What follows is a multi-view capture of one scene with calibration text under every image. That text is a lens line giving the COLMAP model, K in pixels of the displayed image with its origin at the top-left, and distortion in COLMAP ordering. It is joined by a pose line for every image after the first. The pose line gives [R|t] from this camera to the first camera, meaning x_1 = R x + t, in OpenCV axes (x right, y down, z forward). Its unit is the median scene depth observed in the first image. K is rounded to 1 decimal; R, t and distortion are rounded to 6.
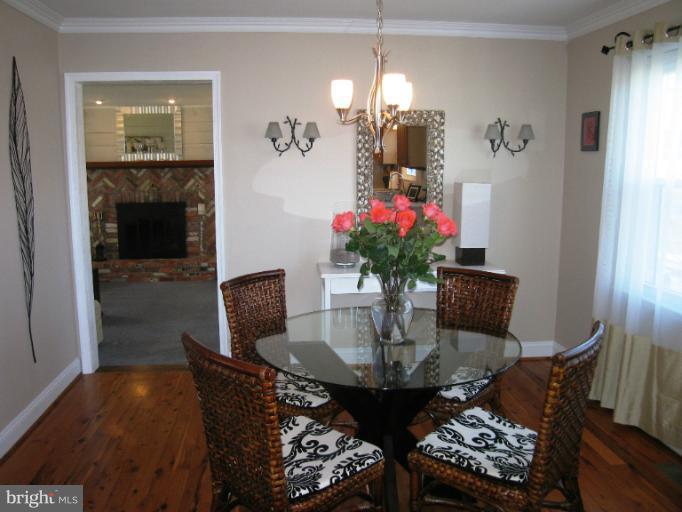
lens RADIAL K [[569.6, 0, 340.4], [0, 569.6, 253.5], [0, 0, 1]] dist [-0.078495, 0.001776]
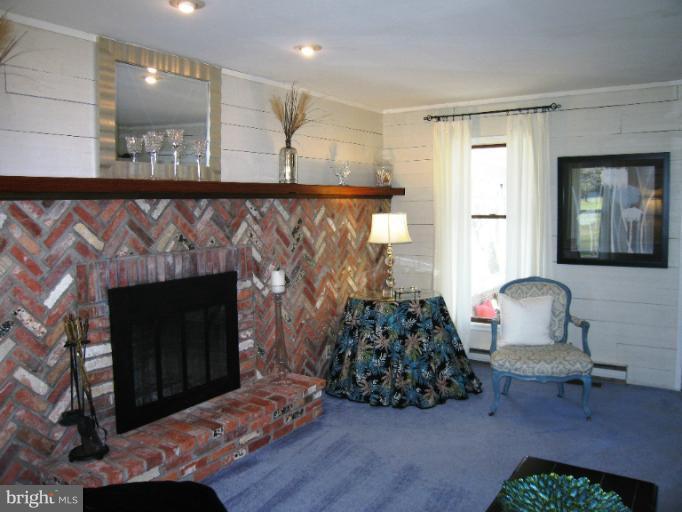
lens RADIAL K [[569.6, 0, 341.6], [0, 569.6, 257.8], [0, 0, 1]] dist [-0.078495, 0.001776]
pose [[0.611149, -0.073821, 0.788065, -0.596826], [0.128310, 0.991712, -0.006608, -0.087633], [-0.781046, 0.105155, 0.615556, 0.641418]]
